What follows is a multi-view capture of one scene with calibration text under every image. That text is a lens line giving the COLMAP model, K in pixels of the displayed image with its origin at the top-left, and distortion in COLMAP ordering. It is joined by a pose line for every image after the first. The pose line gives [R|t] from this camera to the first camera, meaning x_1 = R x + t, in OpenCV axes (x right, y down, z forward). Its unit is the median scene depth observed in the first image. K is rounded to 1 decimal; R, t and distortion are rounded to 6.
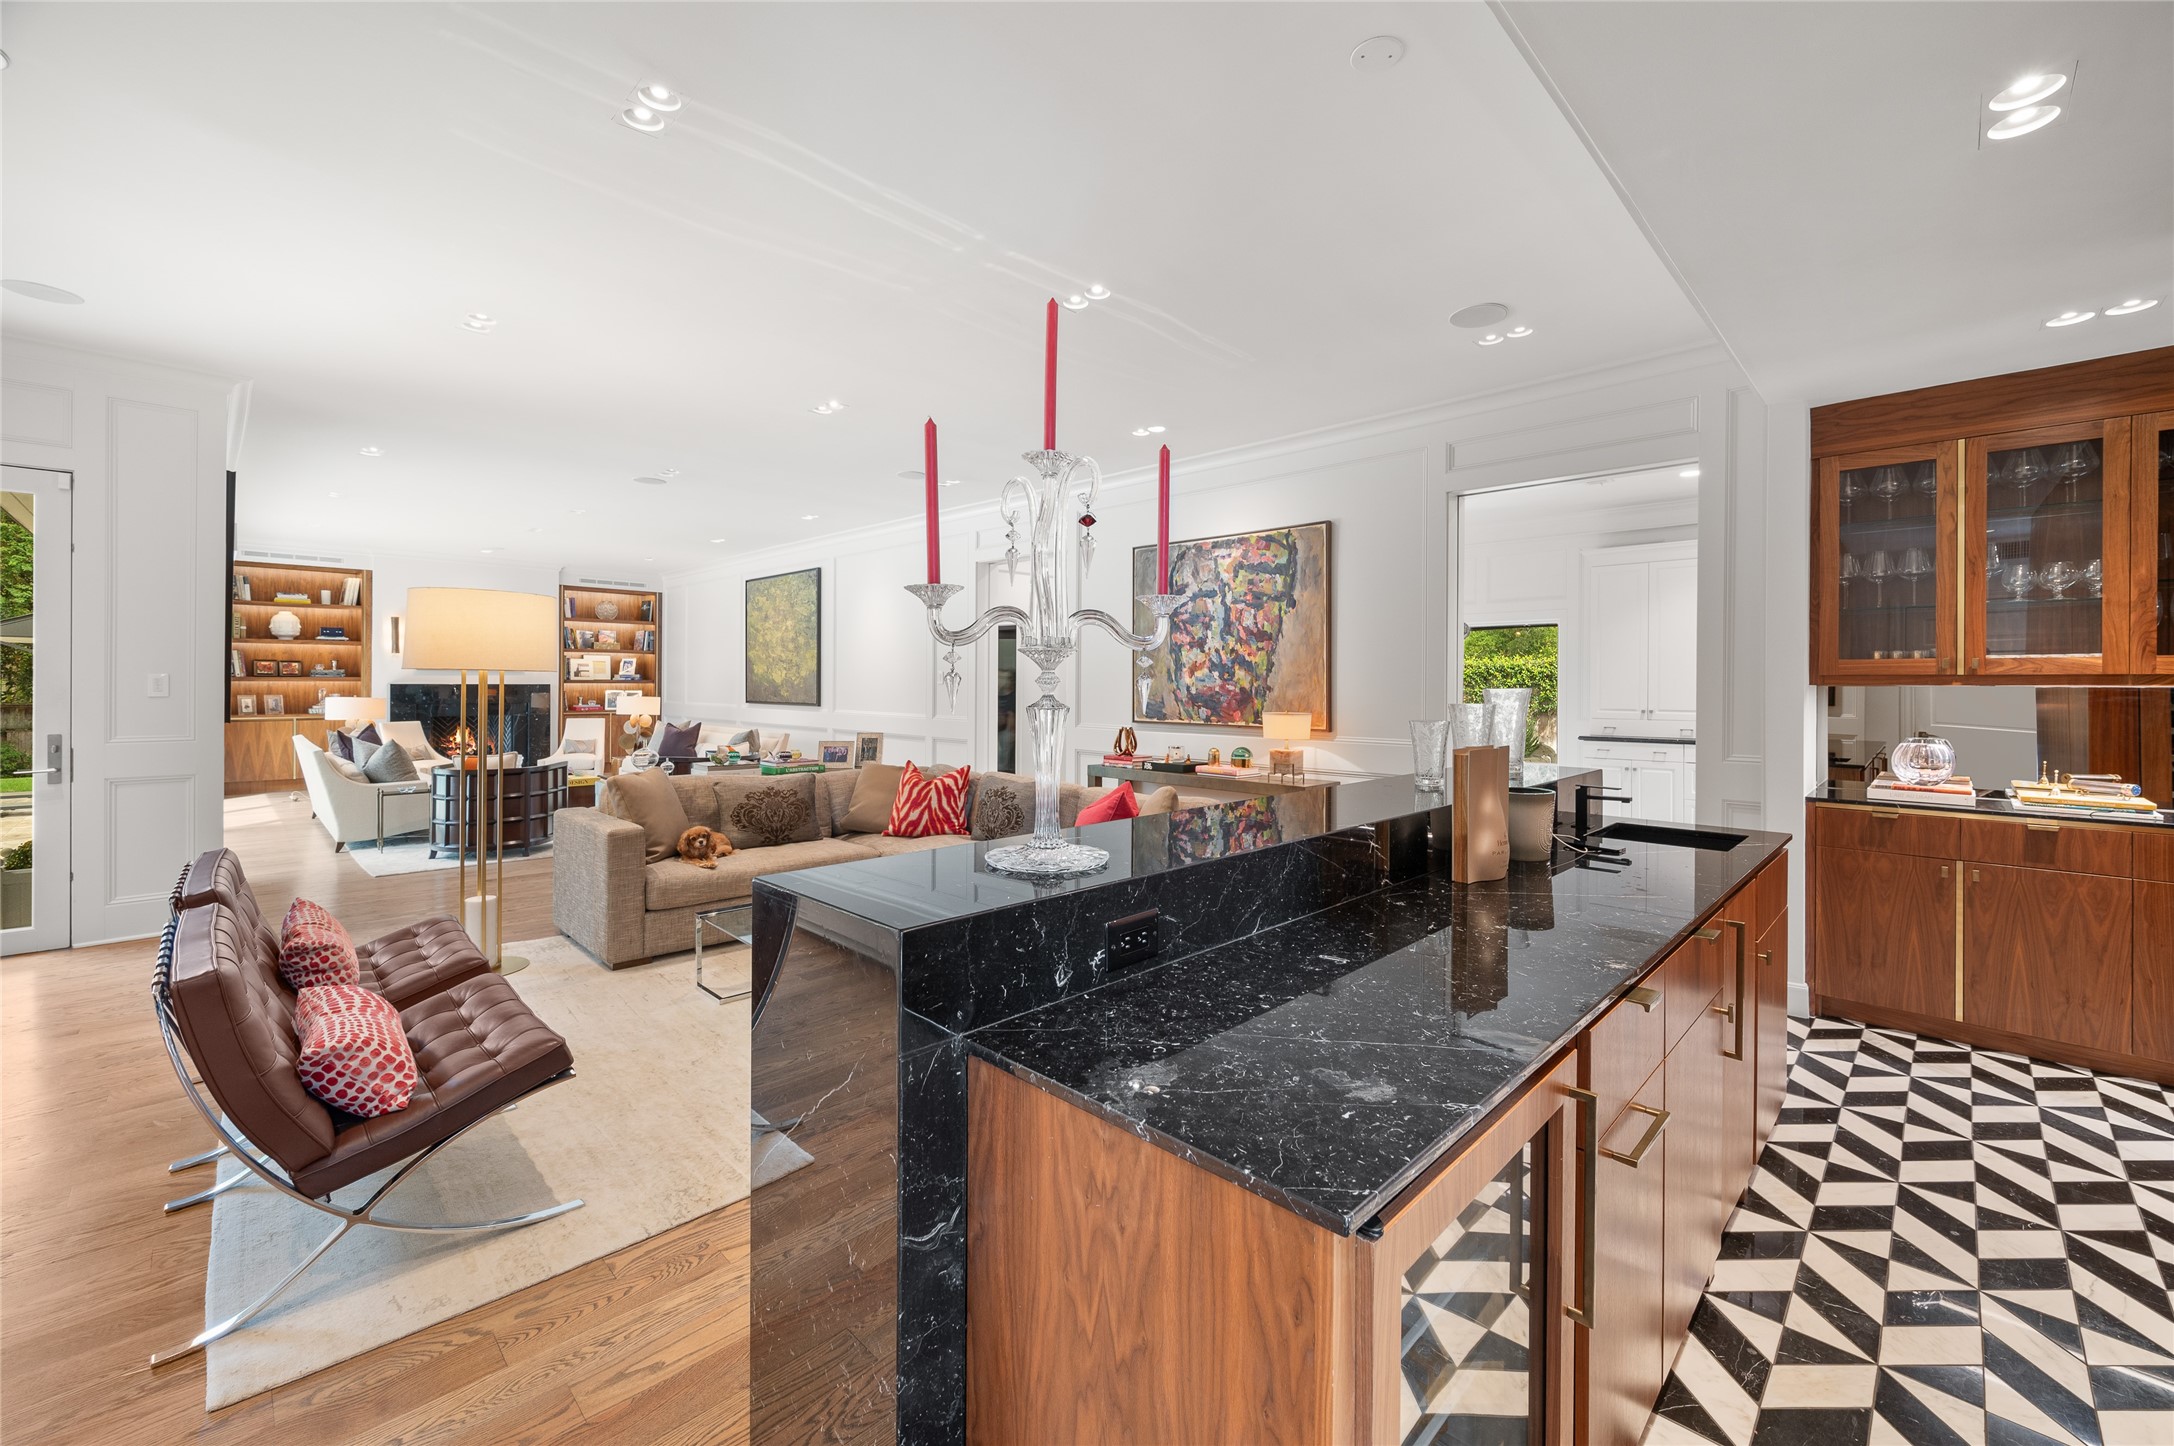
lens RADIAL K [[862.0, 0, 1095.9], [0, 862.0, 685.0], [0, 0, 1]] dist [-0.002836, -0.000247]
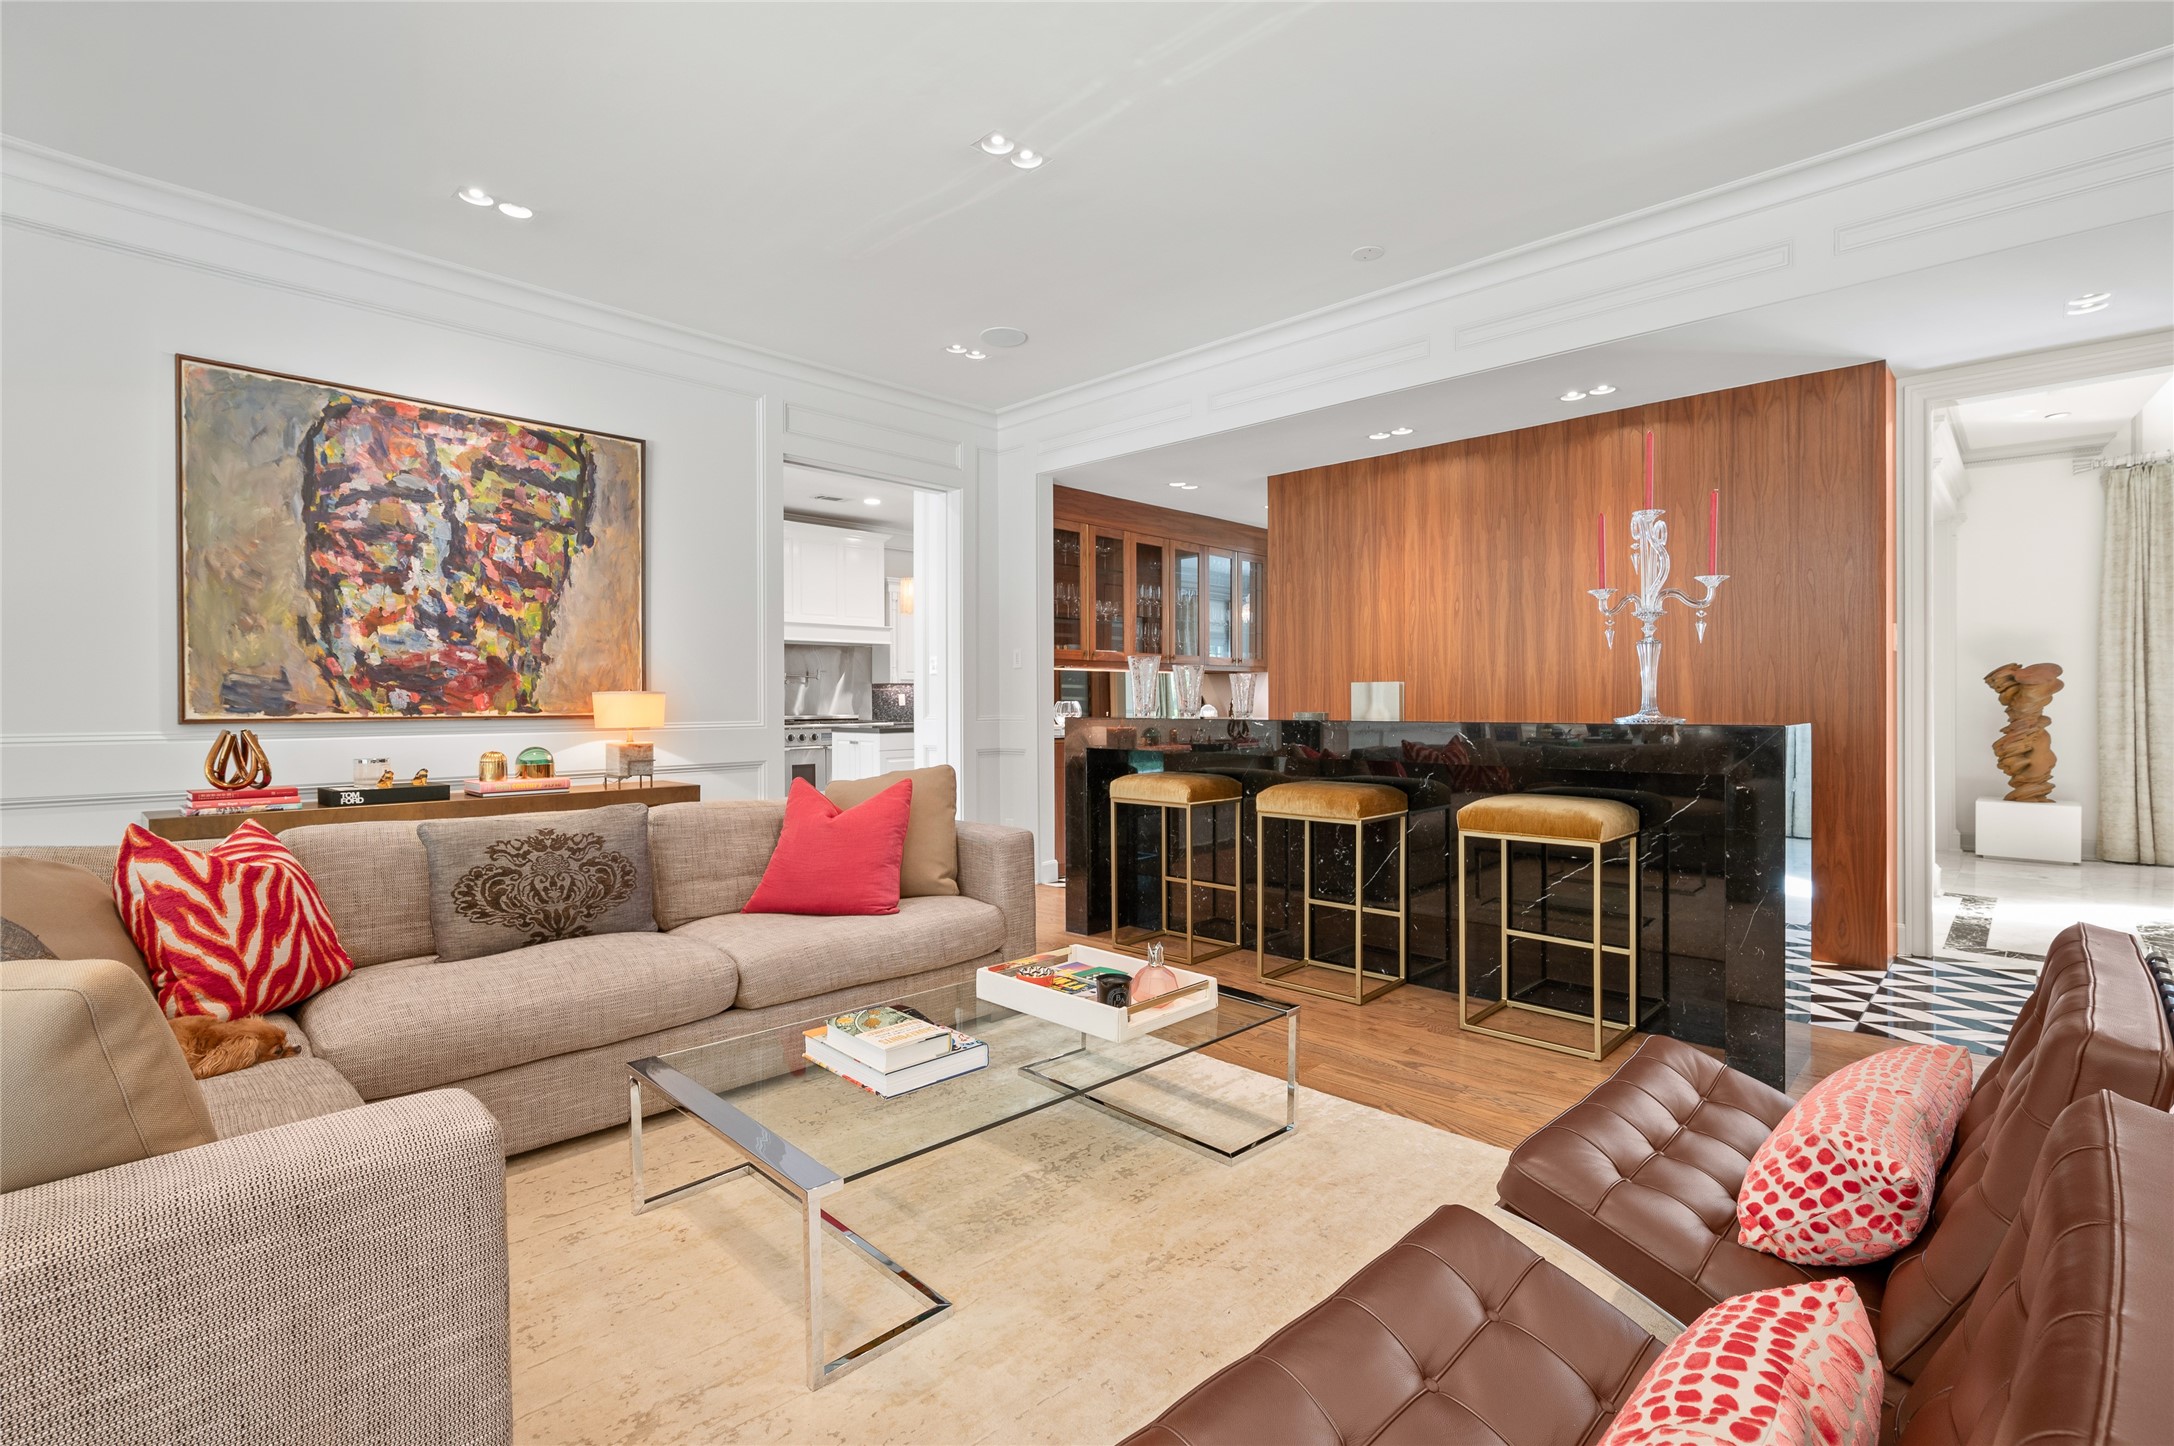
lens RADIAL K [[994.0, 0, 1095.3], [0, 994.0, 706.4], [0, 0, 1]] dist [0.003160, 0.000250]
pose [[-0.001768, -0.011670, 0.999930, -0.560131], [0.003880, 0.999924, 0.011677, 0.032697], [-0.999991, 0.003900, -0.001723, 0.550739]]
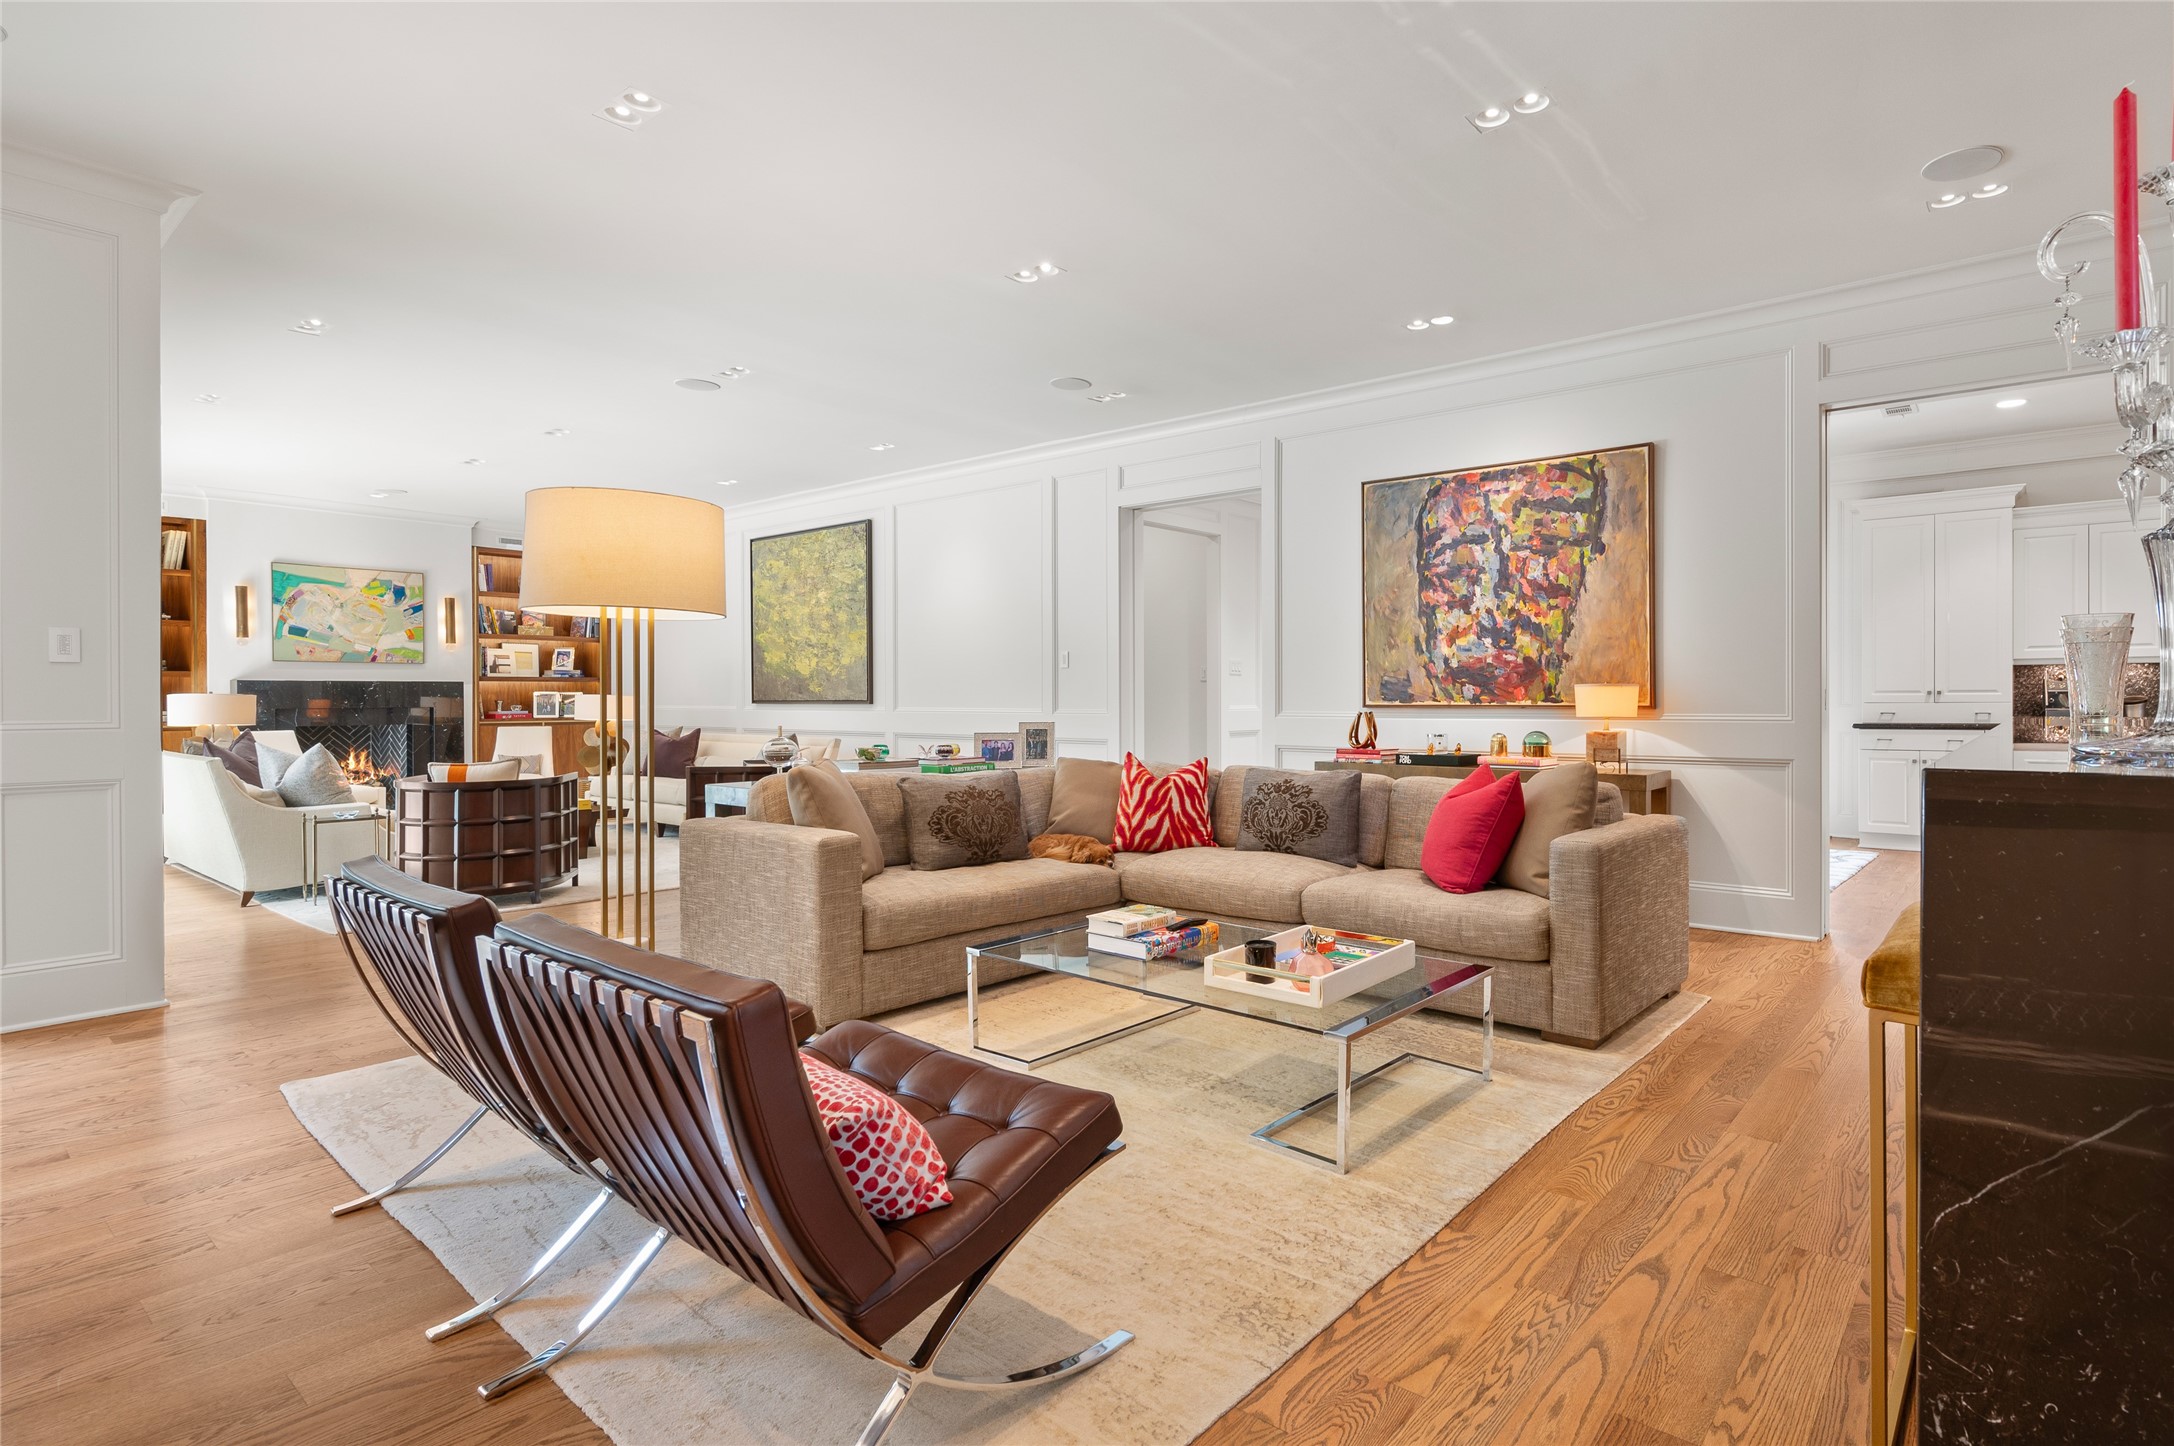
lens RADIAL K [[1076.1, 0, 1204.5], [0, 1076.1, 699.7], [0, 0, 1]] dist [-0.002703, 0.000277]
pose [[0.993707, -0.009425, 0.111609, -0.230665], [0.009201, 0.999954, 0.002522, 0.036367], [-0.111628, -0.001479, 0.993749, 0.055233]]
